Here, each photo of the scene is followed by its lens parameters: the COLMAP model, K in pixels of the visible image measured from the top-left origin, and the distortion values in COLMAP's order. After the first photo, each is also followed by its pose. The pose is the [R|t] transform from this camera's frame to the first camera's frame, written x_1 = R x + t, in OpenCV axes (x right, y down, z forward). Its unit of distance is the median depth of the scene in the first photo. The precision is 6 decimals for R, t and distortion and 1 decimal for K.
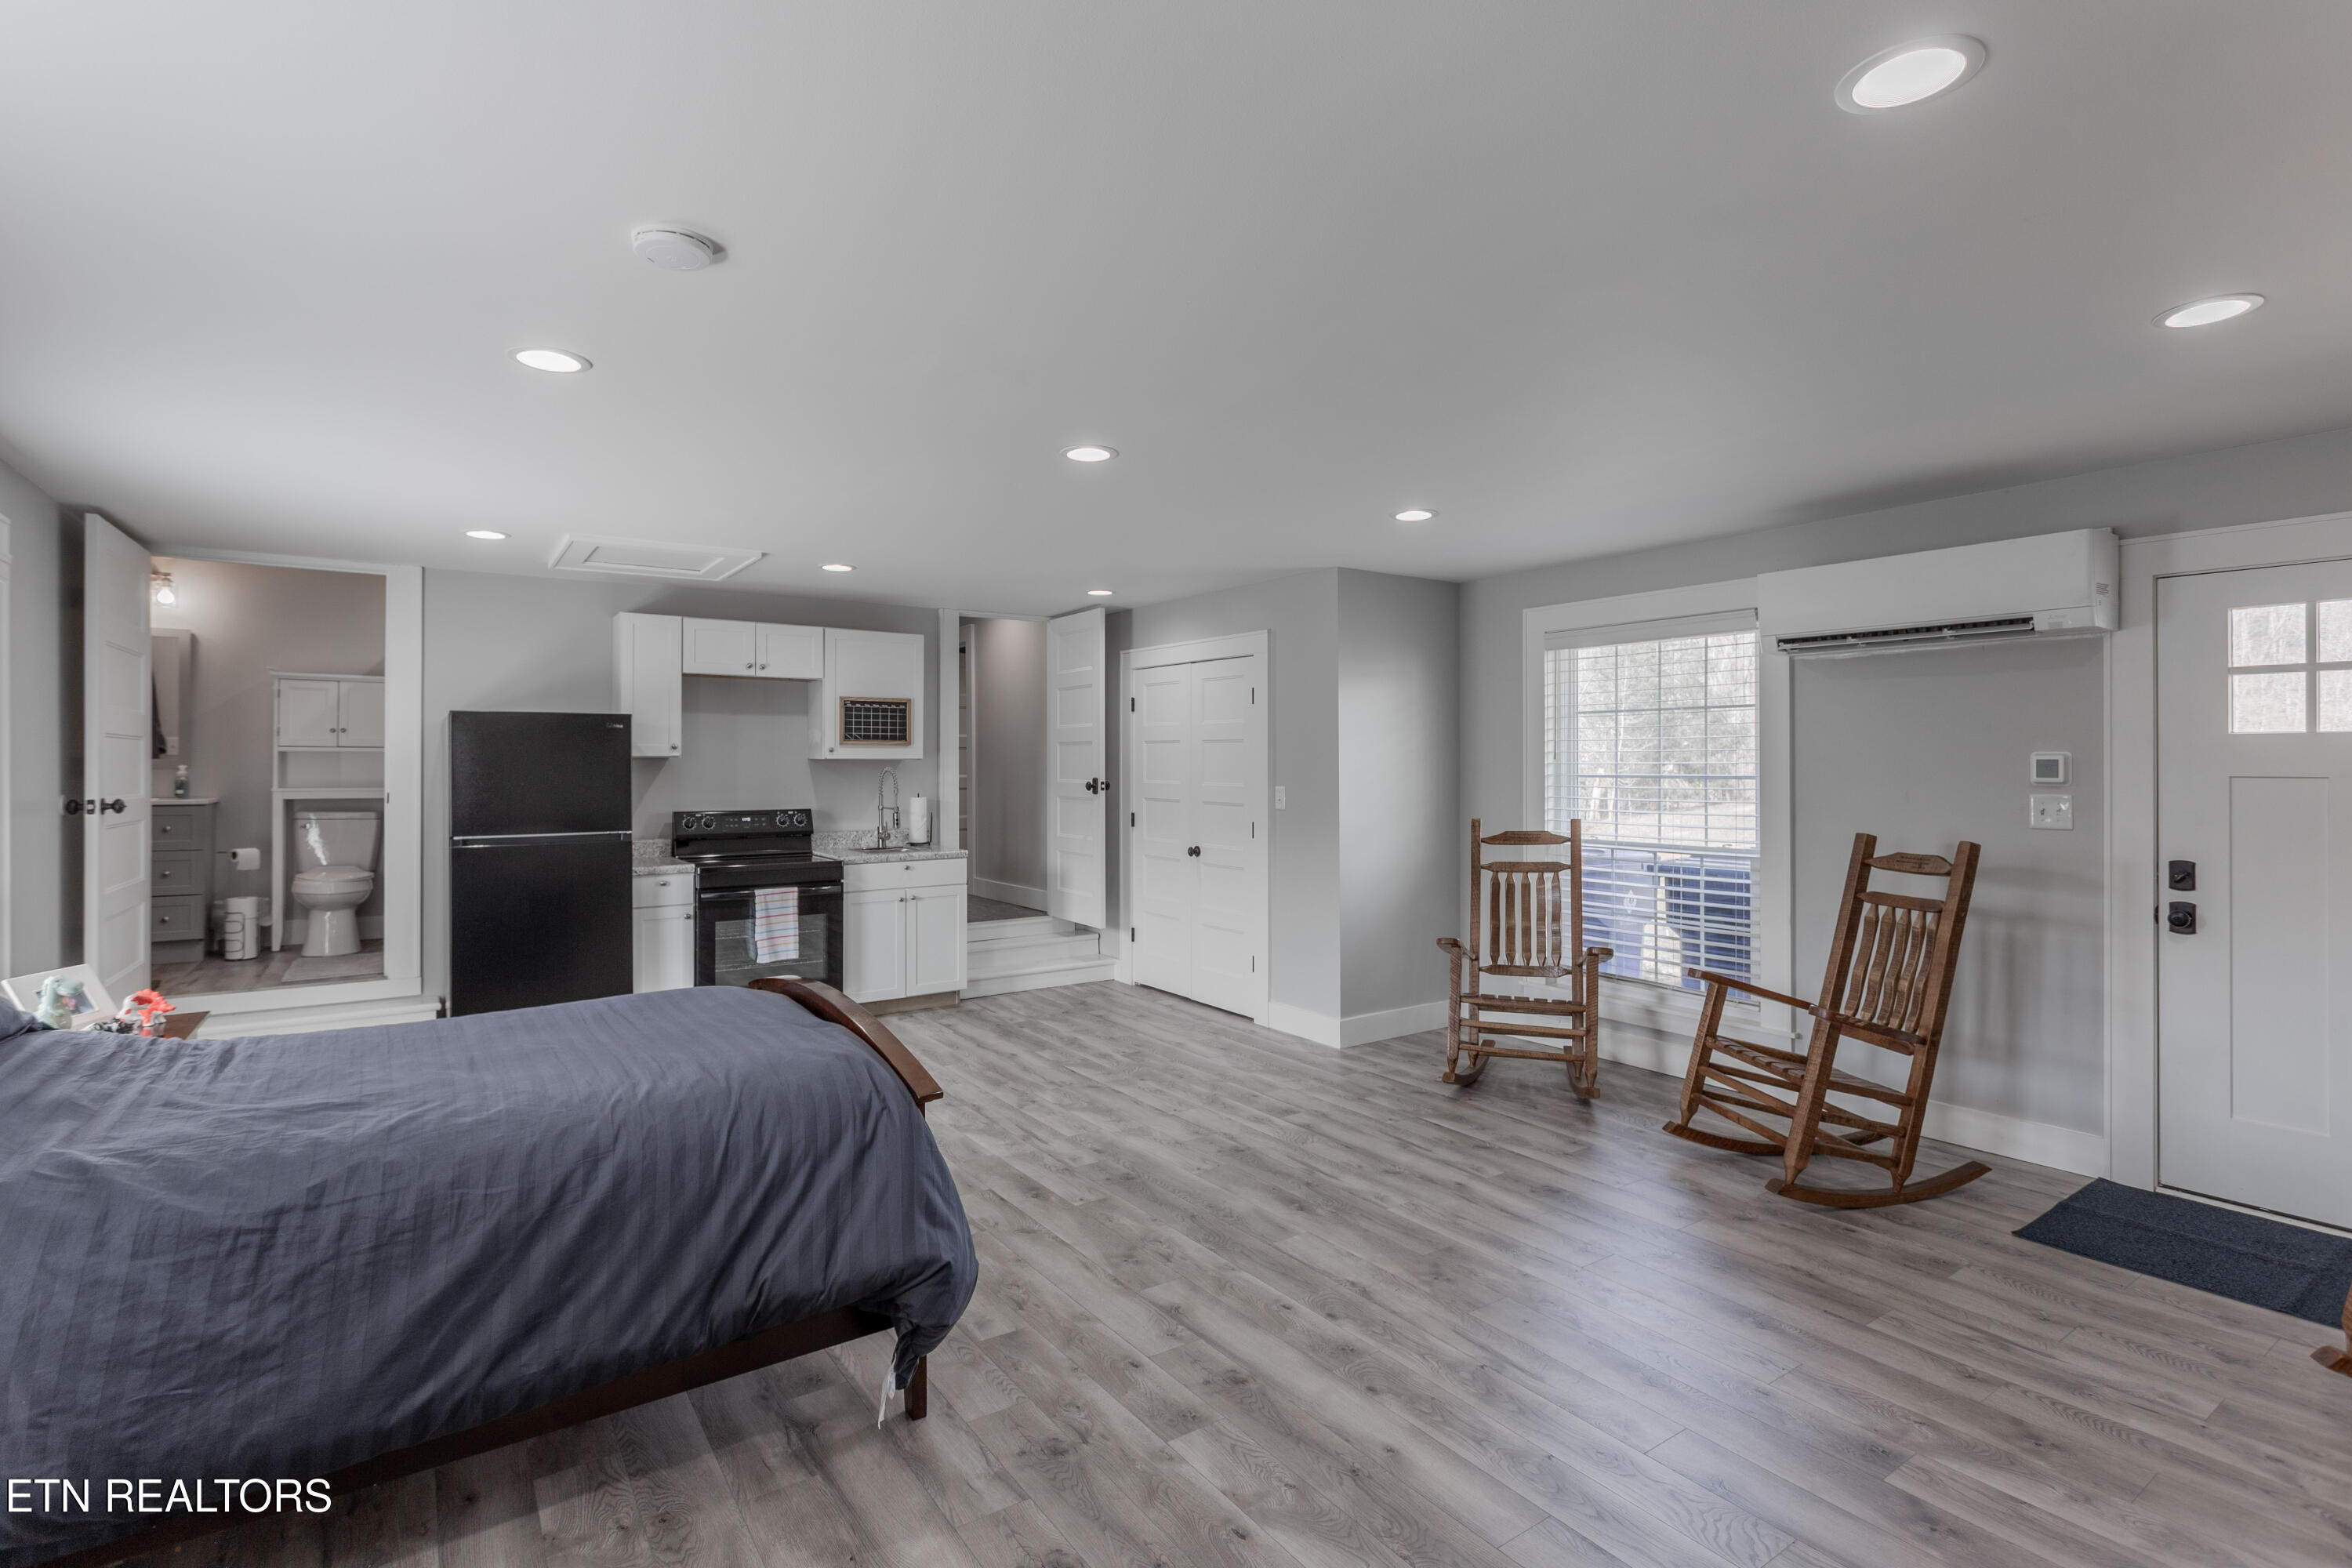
lens RADIAL K [[1103.4, 0, 1165.2], [0, 1103.4, 768.0], [0, 0, 1]] dist [-0.000076, 0.000035]
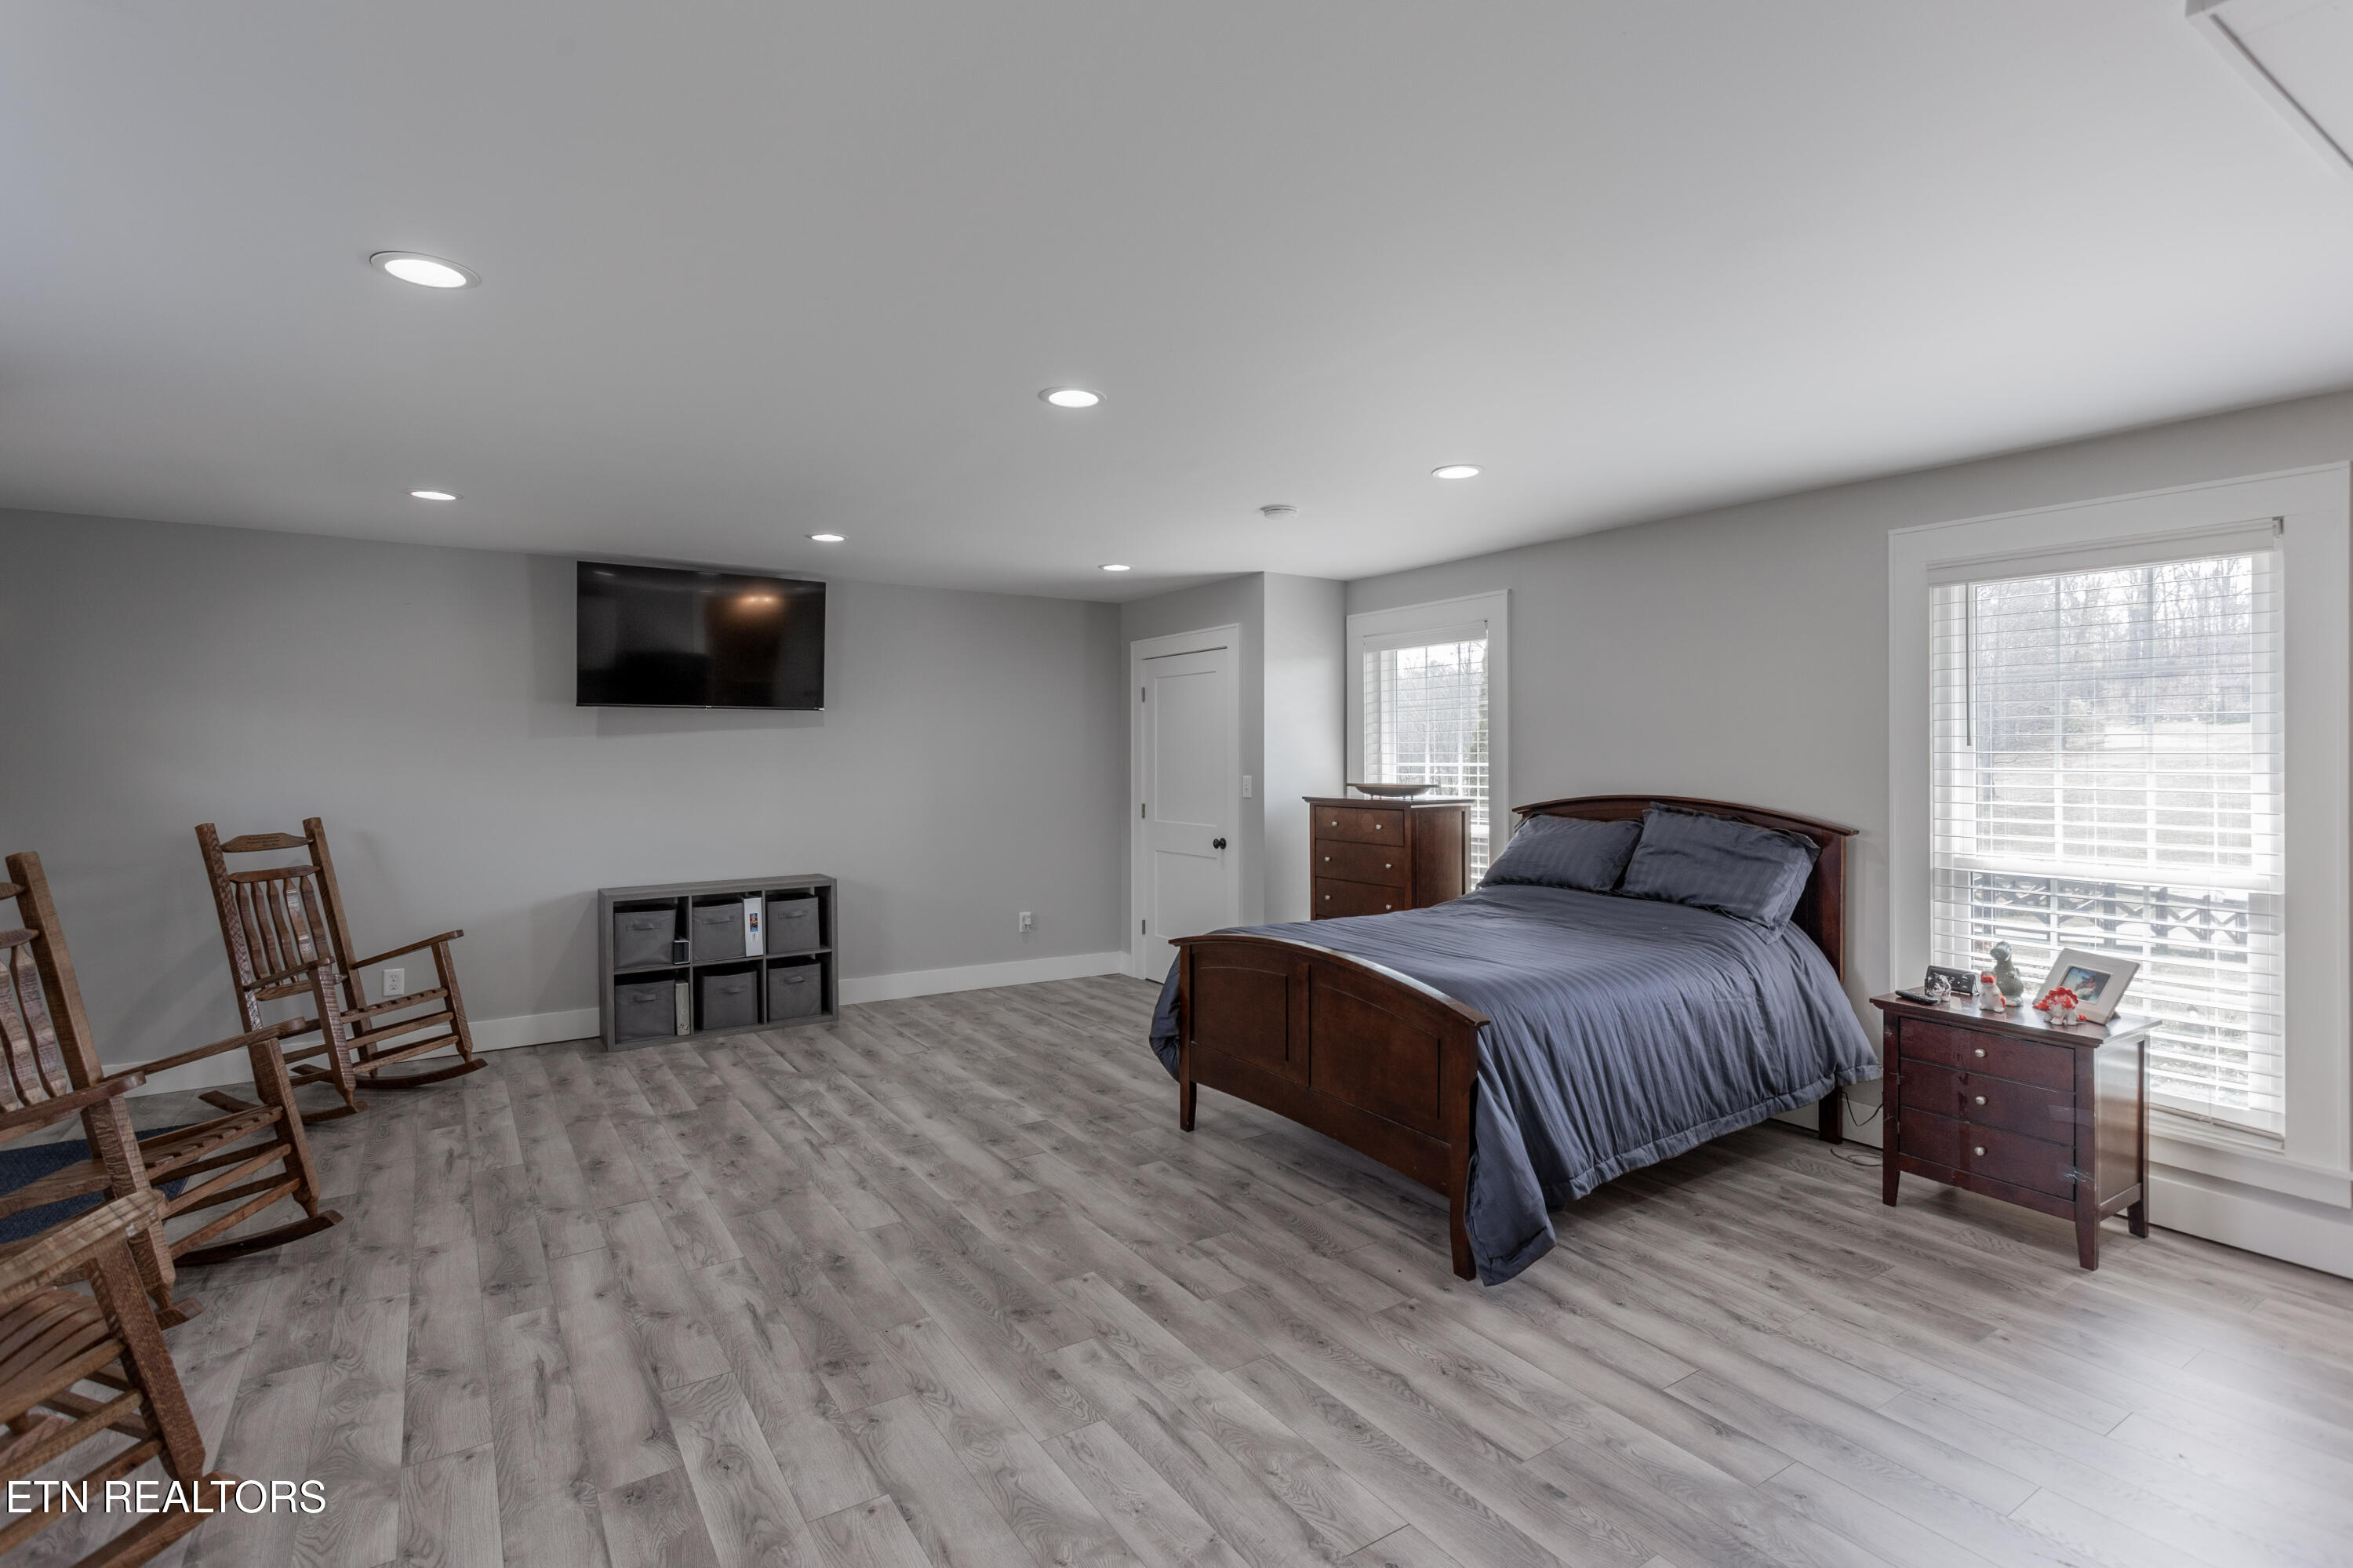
lens RADIAL K [[1120.3, 0, 1166.3], [0, 1120.3, 775.2], [0, 0, 1]] dist [0.002096, 0.000383]
pose [[-0.999747, 0.002937, 0.022299, -0.140568], [0.003377, 0.999800, 0.019689, -0.004110], [-0.022237, 0.019759, -0.999557, 1.646197]]
